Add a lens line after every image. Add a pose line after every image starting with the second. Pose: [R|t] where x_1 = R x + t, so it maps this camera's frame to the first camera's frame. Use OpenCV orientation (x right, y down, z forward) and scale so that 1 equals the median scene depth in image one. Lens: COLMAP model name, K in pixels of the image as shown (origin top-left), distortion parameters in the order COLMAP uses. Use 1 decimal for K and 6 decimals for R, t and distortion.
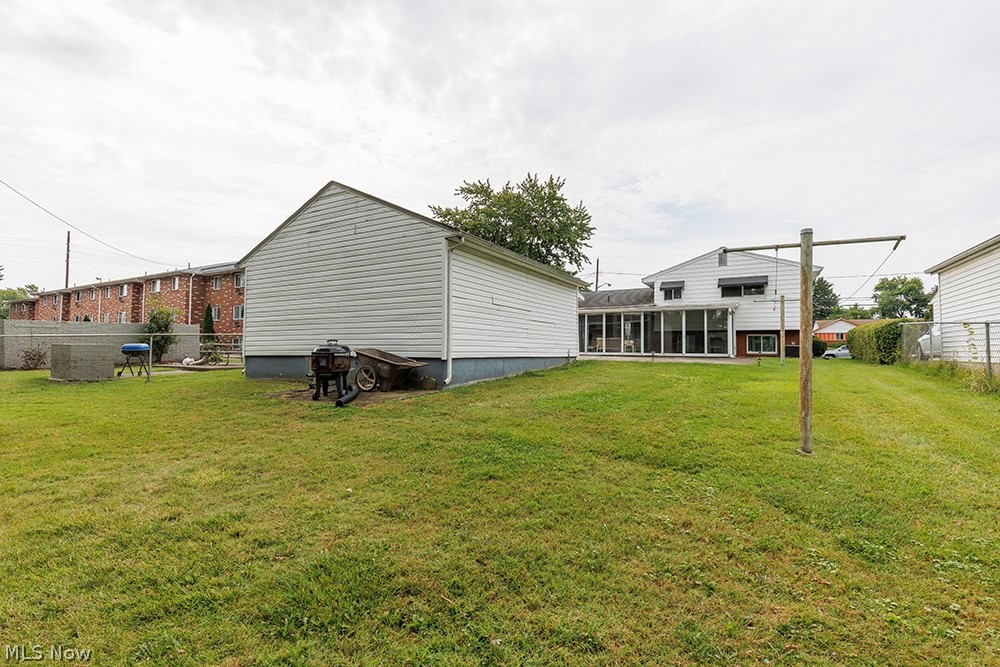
lens RADIAL K [[443.7, 0, 505.2], [0, 443.7, 331.4], [0, 0, 1]] dist [-0.002392, -0.000341]
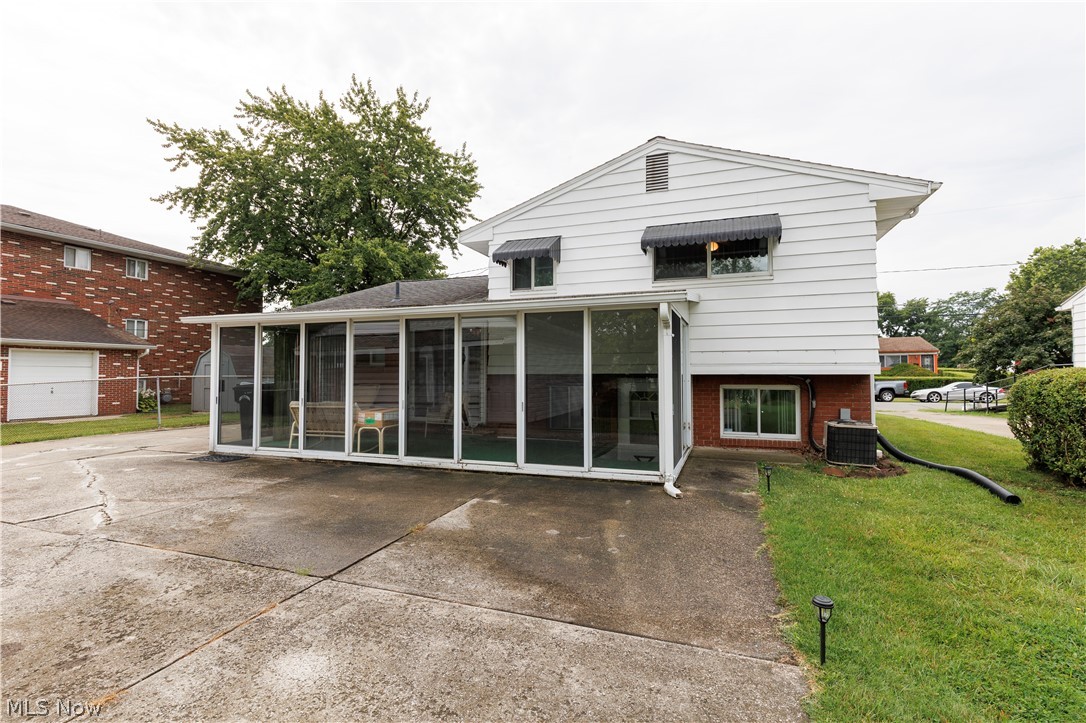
lens RADIAL K [[481.9, 0, 548.6], [0, 481.9, 359.2], [0, 0, 1]] dist [-0.002392, -0.000341]
pose [[0.986634, -0.007744, 0.162765, 0.305036], [0.004743, 0.999812, 0.018819, -0.019116], [-0.162880, -0.017796, 0.986485, 0.564566]]
